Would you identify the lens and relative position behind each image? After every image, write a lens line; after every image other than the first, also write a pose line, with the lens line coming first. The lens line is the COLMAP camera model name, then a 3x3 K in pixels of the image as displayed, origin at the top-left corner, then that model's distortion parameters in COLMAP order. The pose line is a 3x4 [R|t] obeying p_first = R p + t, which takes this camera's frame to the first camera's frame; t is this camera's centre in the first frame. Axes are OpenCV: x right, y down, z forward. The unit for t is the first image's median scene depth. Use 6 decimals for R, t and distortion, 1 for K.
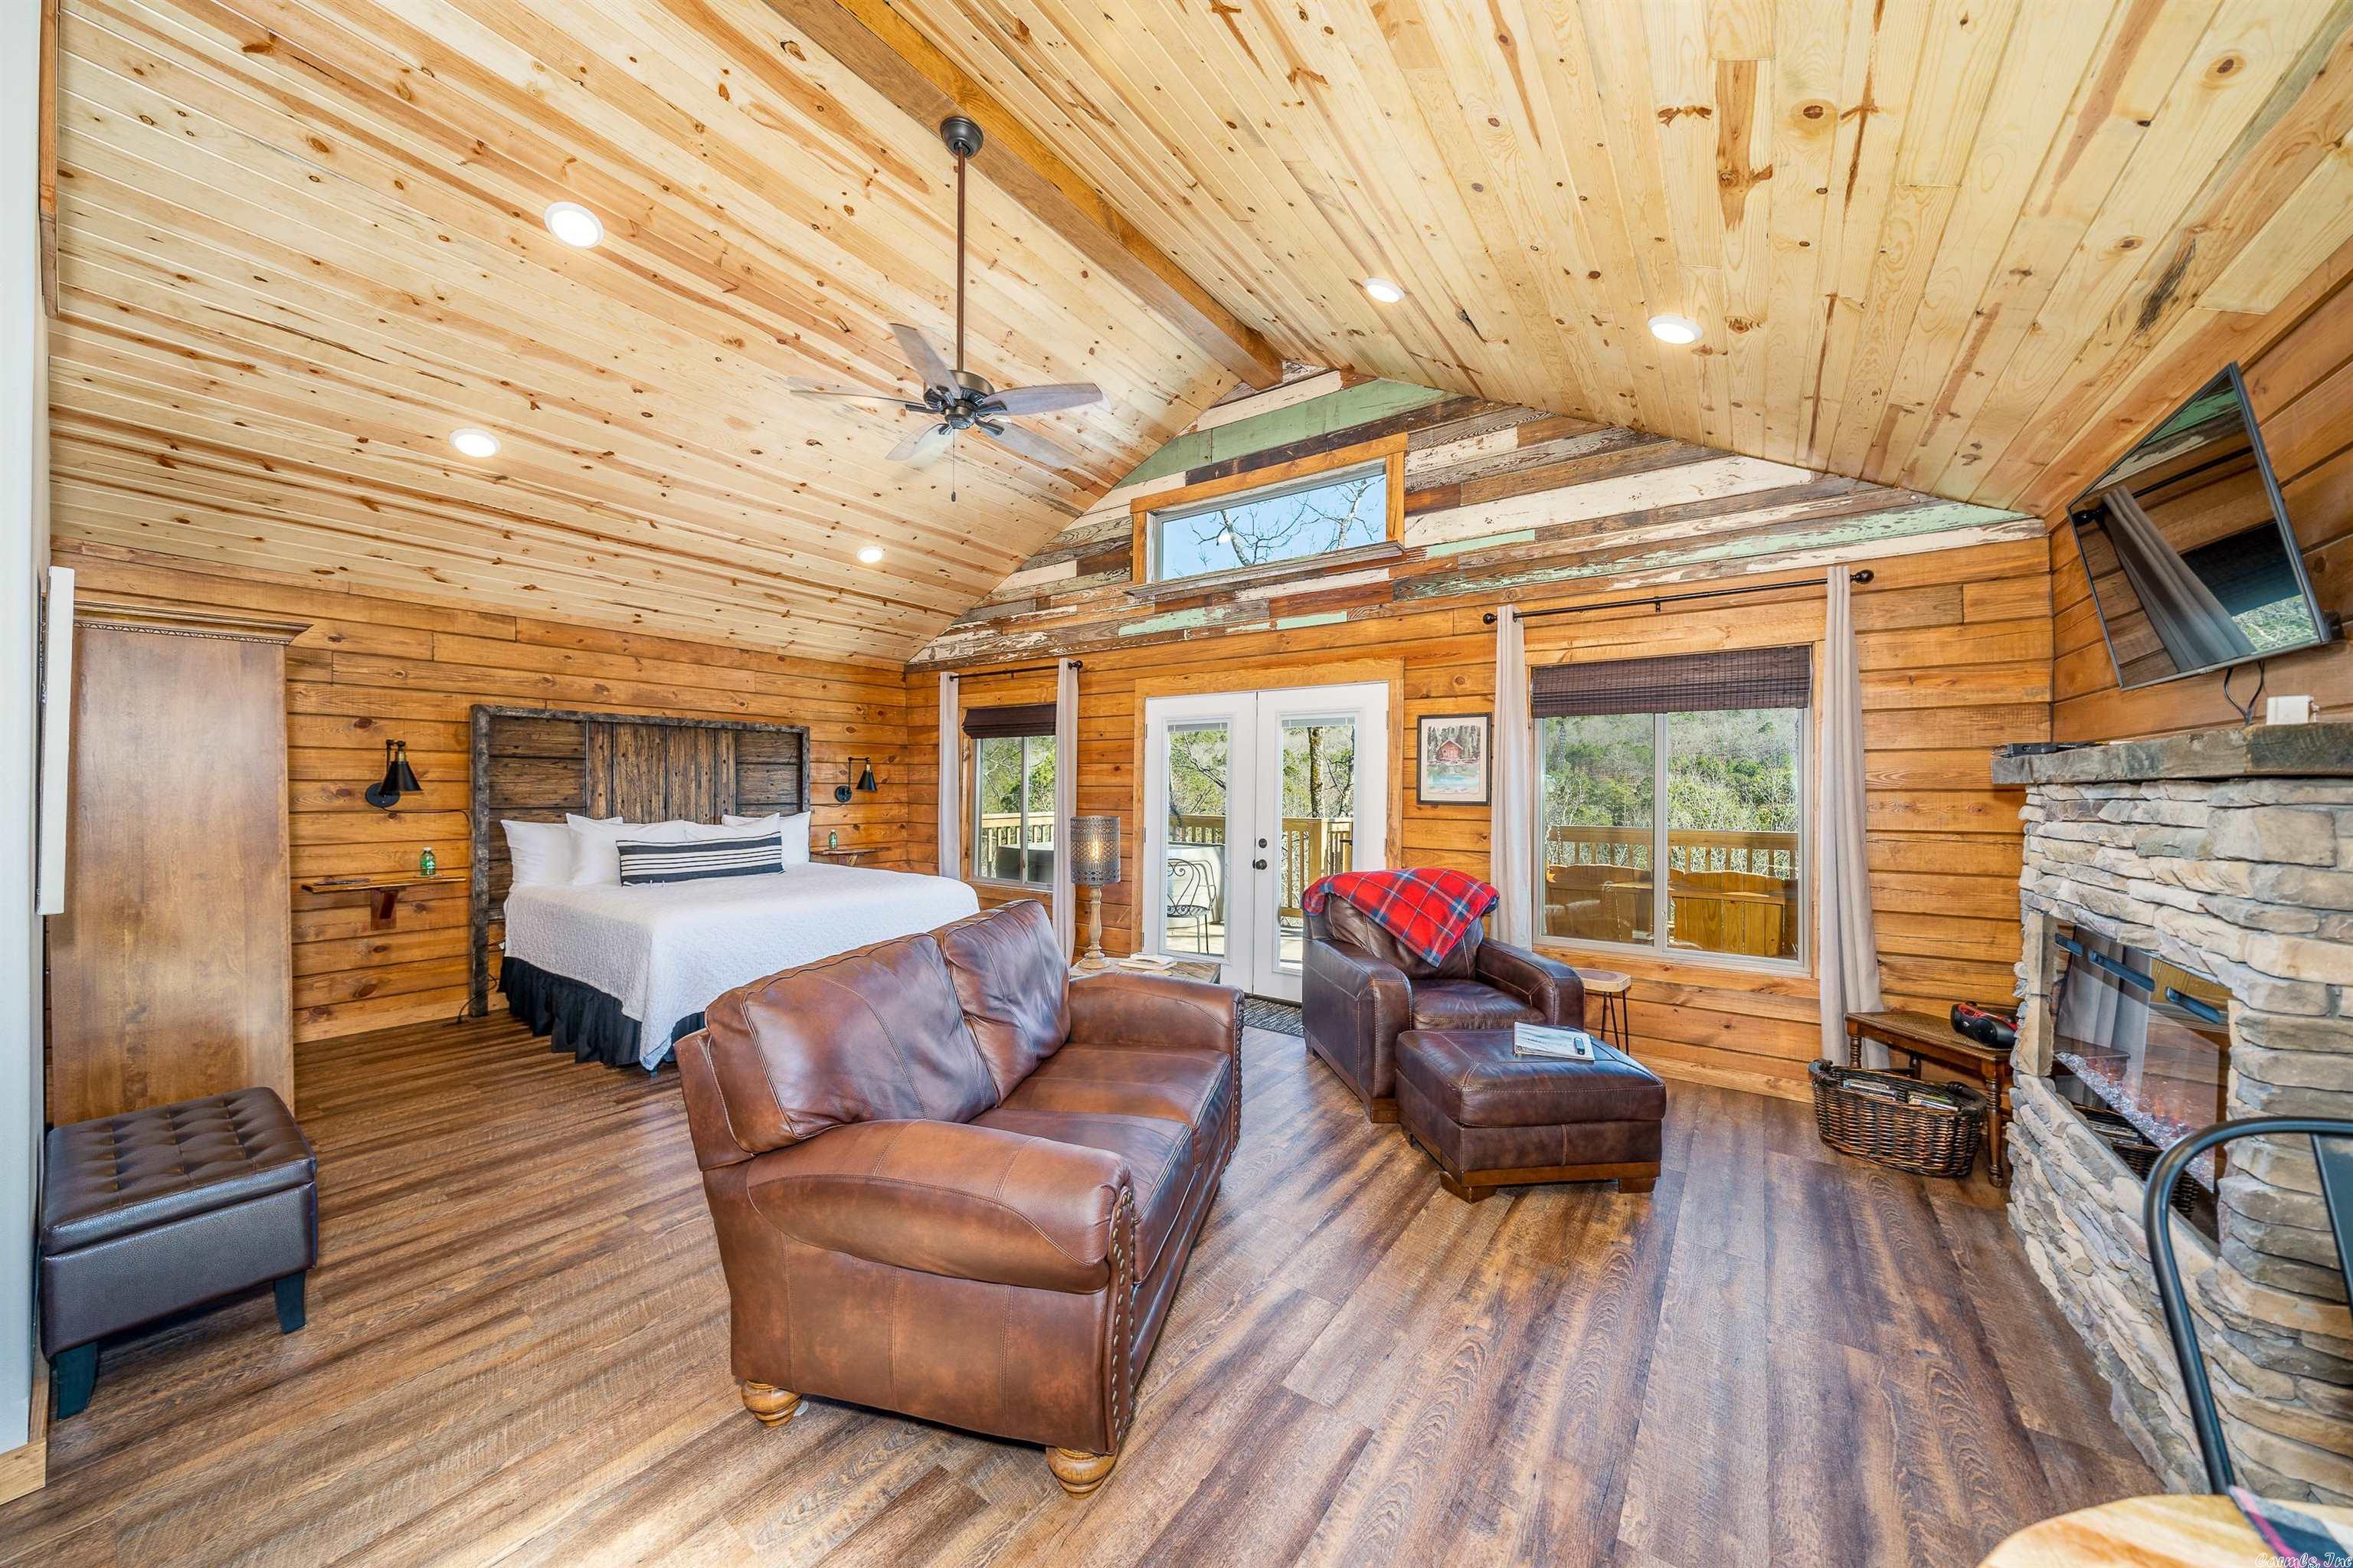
lens RADIAL K [[824.6, 0, 1170.9], [0, 824.6, 784.2], [0, 0, 1]] dist [-0.000523, -0.000210]
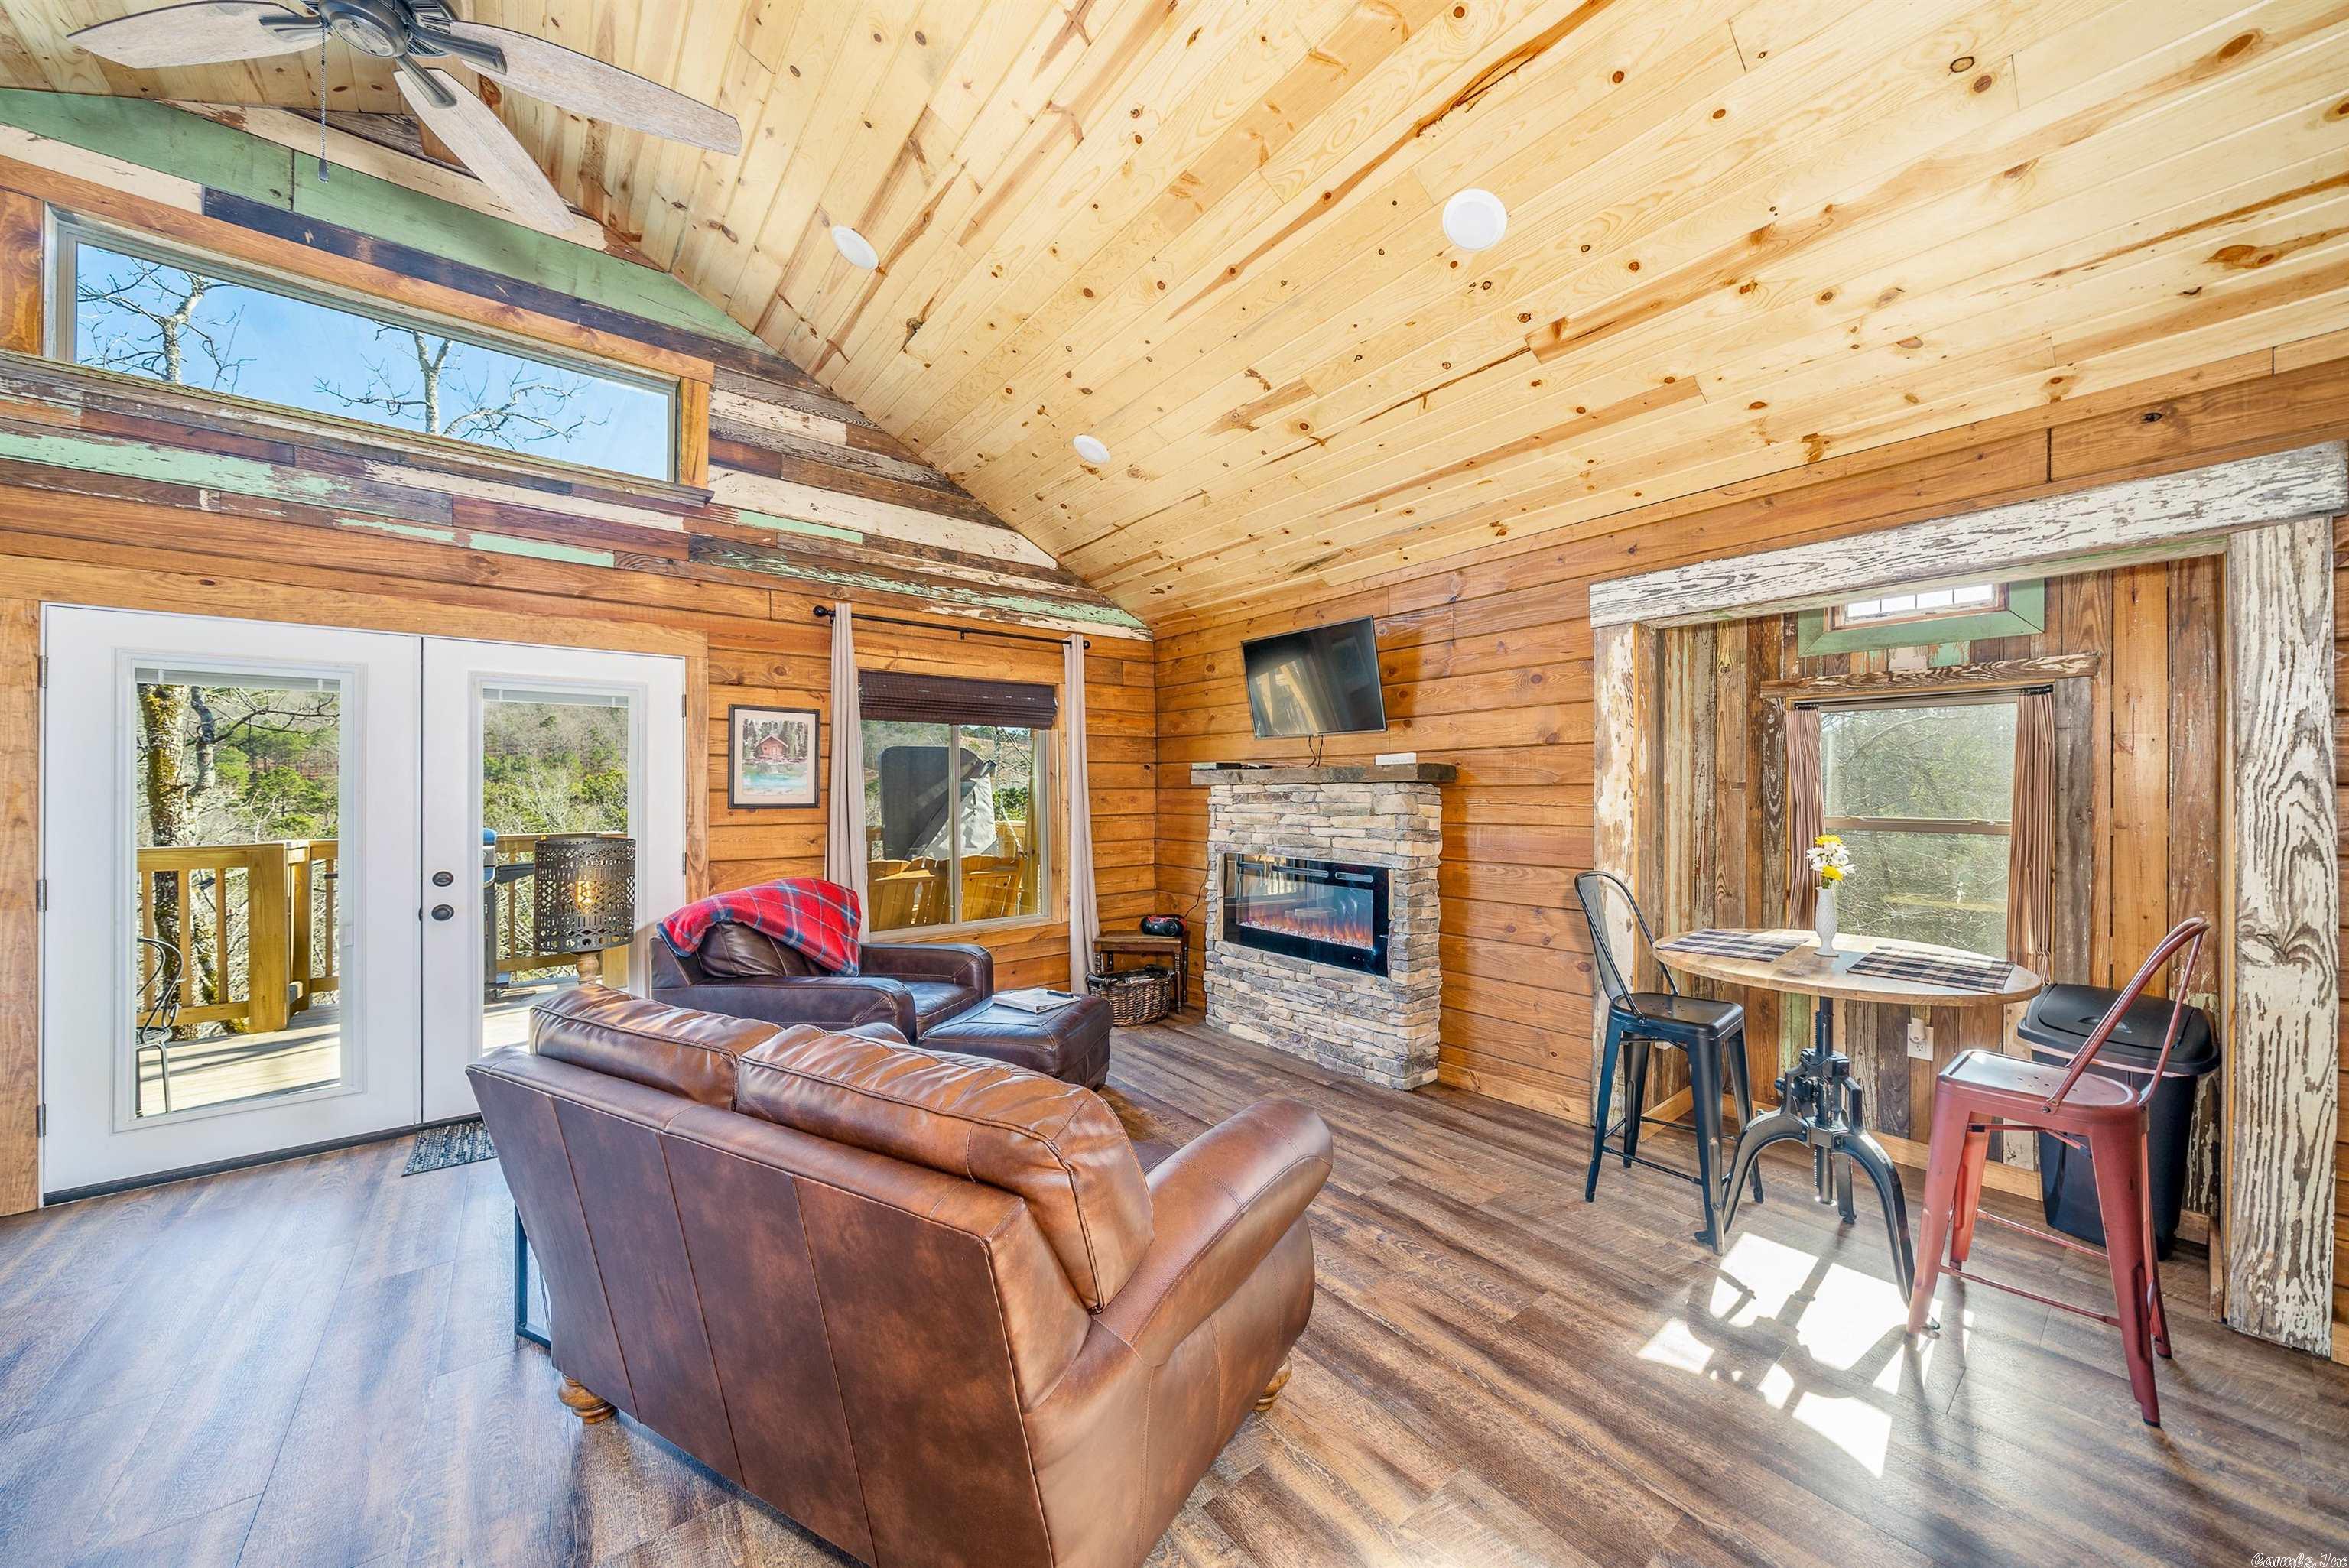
lens RADIAL K [[822.9, 0, 1313.1], [0, 822.9, 787.7], [0, 0, 1]] dist [-0.000726, -0.000188]
pose [[0.189183, -0.004813, 0.981930, -0.443099], [0.000520, 0.999988, 0.004801, -0.001296], [-0.981942, -0.000397, 0.189183, 0.261478]]
